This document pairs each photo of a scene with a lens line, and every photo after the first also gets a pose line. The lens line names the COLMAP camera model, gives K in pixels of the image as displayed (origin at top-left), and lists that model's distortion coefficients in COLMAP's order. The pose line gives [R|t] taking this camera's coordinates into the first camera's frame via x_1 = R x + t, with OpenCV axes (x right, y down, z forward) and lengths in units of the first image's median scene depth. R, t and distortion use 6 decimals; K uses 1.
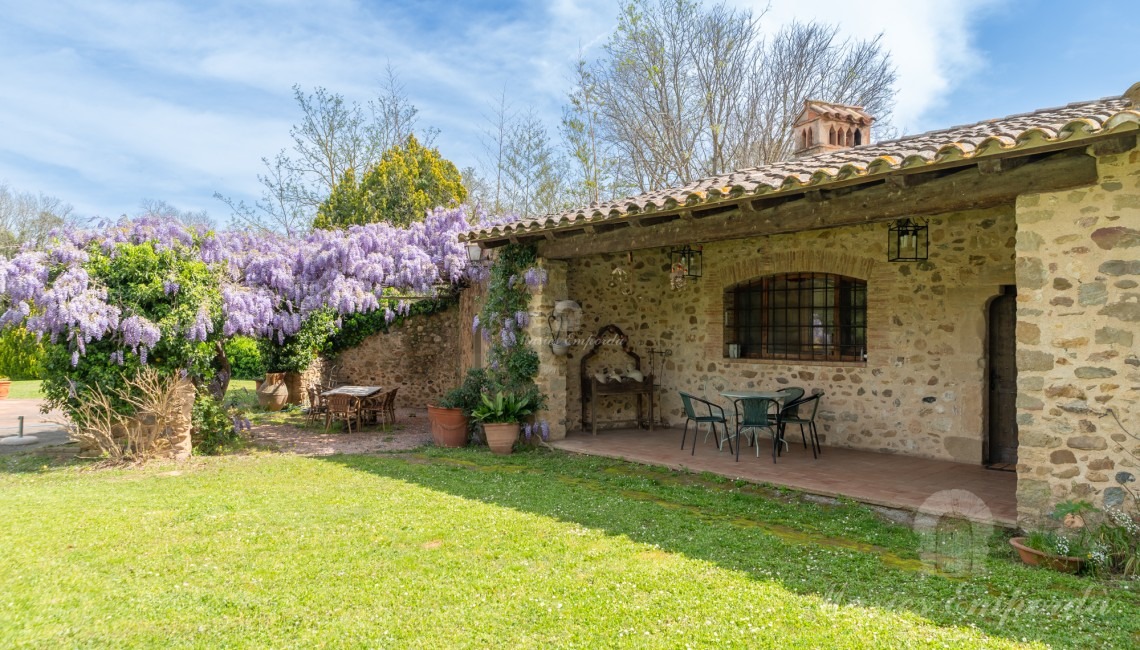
lens RADIAL K [[761.3, 0, 570.0], [0, 761.3, 325.0], [0, 0, 1]] dist [0.001317, 0.002151]
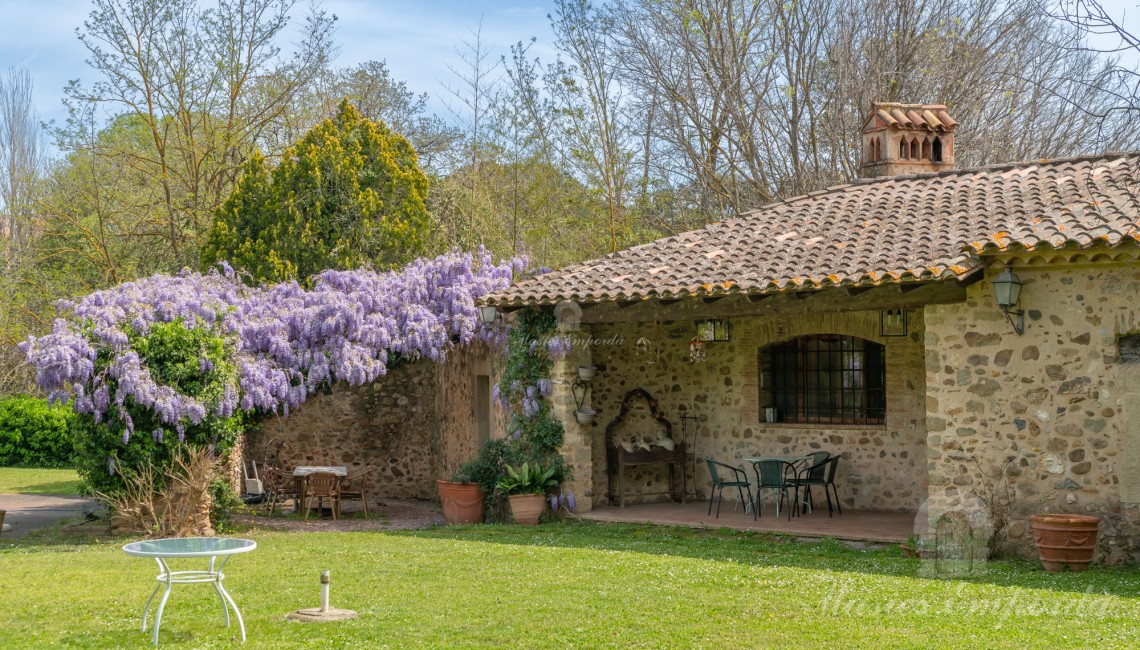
lens RADIAL K [[1910.5, 0, 570.0], [0, 1910.5, 325.0], [0, 0, 1]] dist [-0.062417, 0.074548]
pose [[0.999780, -0.019658, 0.007261, -0.046302], [0.019684, 0.999800, -0.003501, -0.075516], [-0.007190, 0.003643, 0.999968, -1.386098]]
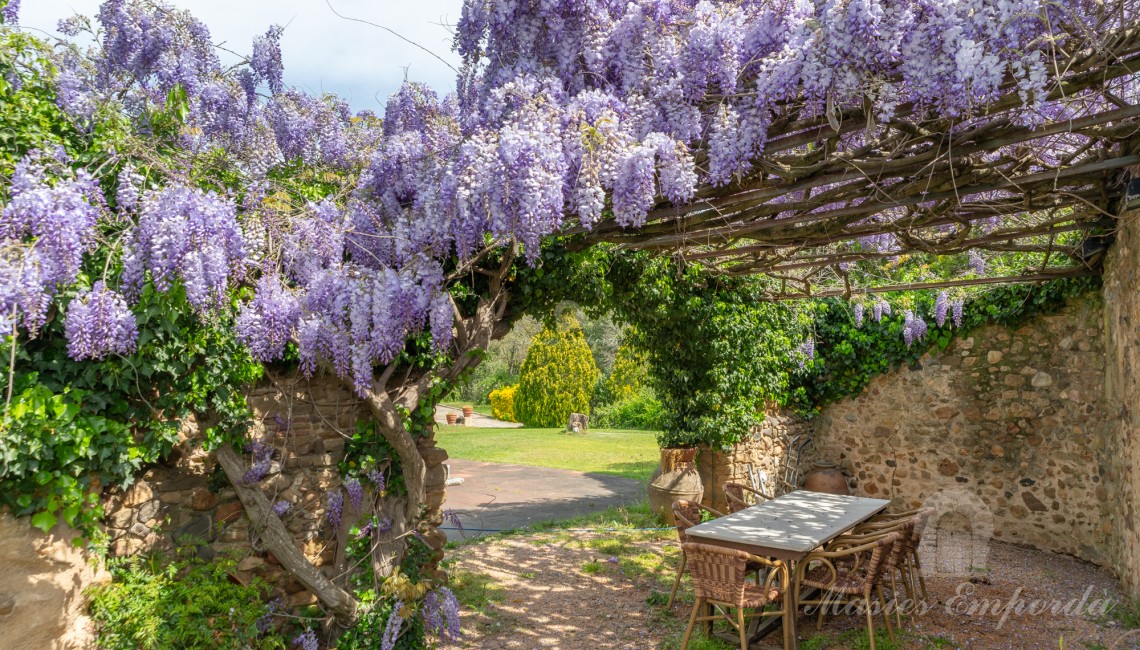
lens RADIAL K [[761.3, 0, 570.0], [0, 761.3, 325.0], [0, 0, 1]] dist [0.001317, 0.002151]
pose [[0.755445, -0.052225, -0.653127, -0.160723], [0.012818, 0.997806, -0.064961, 0.020282], [0.655086, 0.040702, 0.754457, 0.870479]]
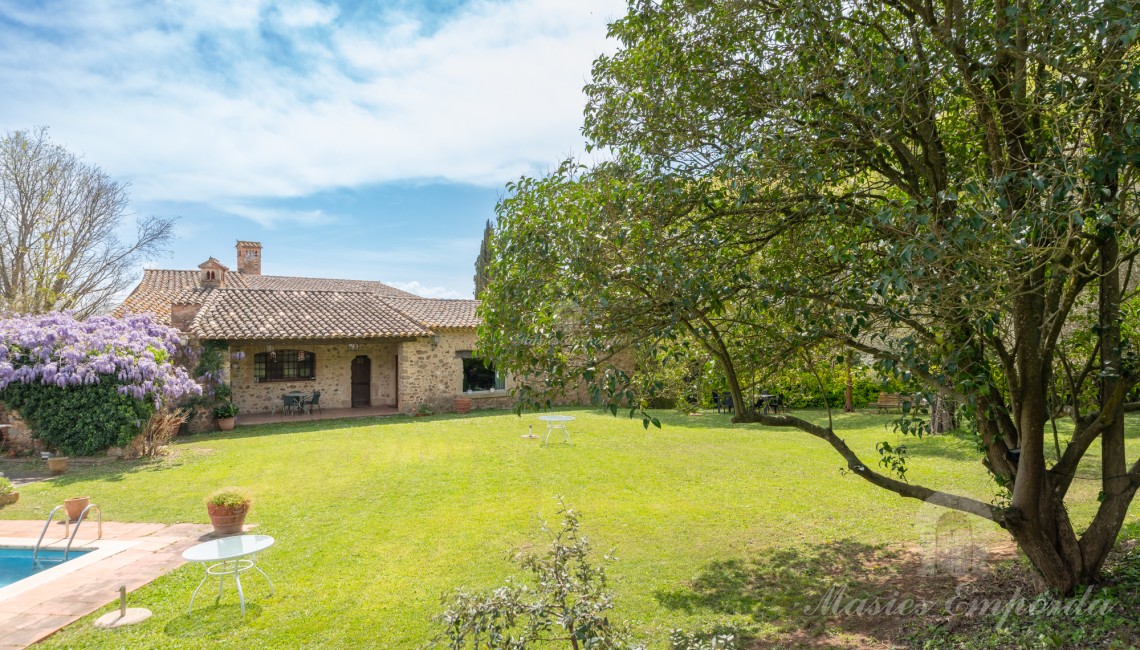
lens RADIAL K [[761.3, 0, 570.0], [0, 761.3, 325.0], [0, 0, 1]] dist [0.001317, 0.002151]
pose [[0.117814, -0.001969, 0.993034, -2.200423], [-0.012065, 0.999921, 0.003414, -0.170413], [-0.992962, -0.012383, 0.117781, -0.308970]]
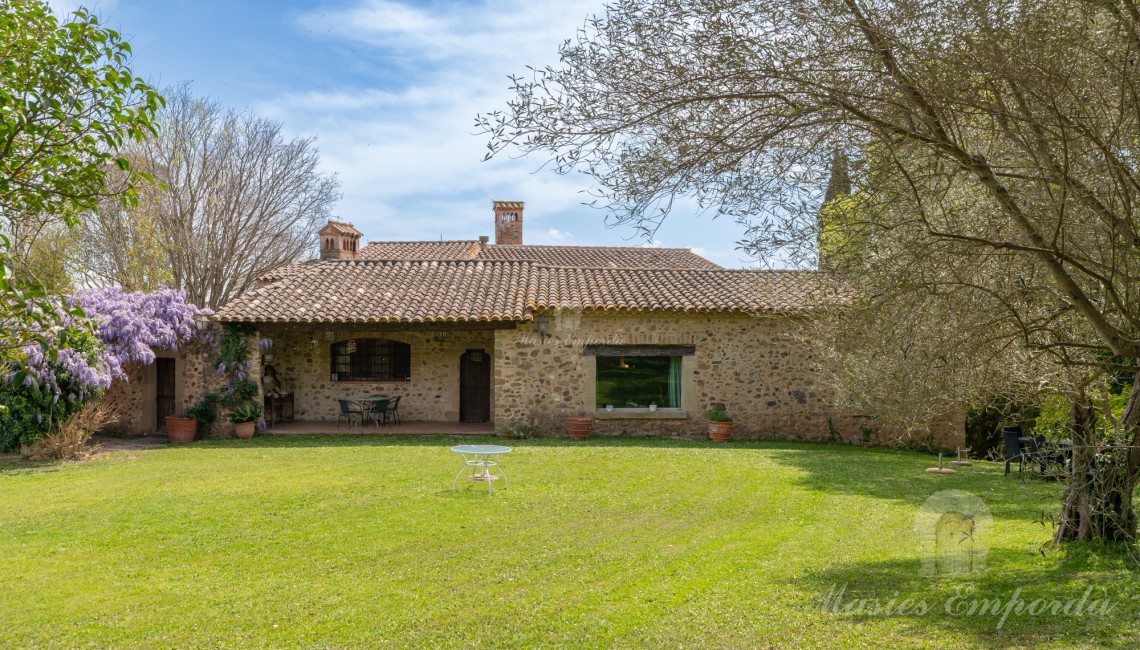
lens RADIAL K [[1057.0, 0, 570.0], [0, 1057.0, 325.0], [0, 0, 1]] dist [-0.008530, 0.011004]
pose [[0.659346, -0.004425, 0.751826, -1.420752], [-0.010369, 0.999834, 0.014978, -0.145847], [-0.751768, -0.017672, 0.659191, -1.203958]]
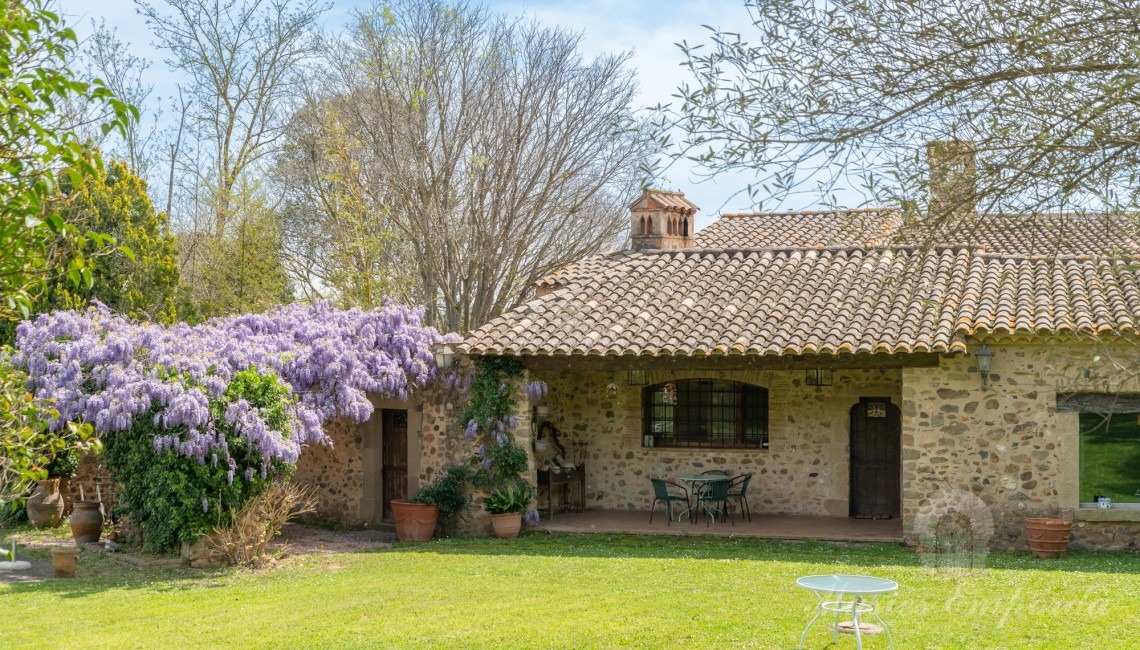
lens RADIAL K [[1711.6, 0, 586.6], [0, 1711.6, 337.5], [0, 0, 1]] dist [0.000637, 0.013945]
pose [[0.845222, -0.009635, 0.534329, -1.331756], [-0.001223, 0.999800, 0.019963, -0.185552], [-0.534415, -0.017527, 0.845041, -1.230546]]
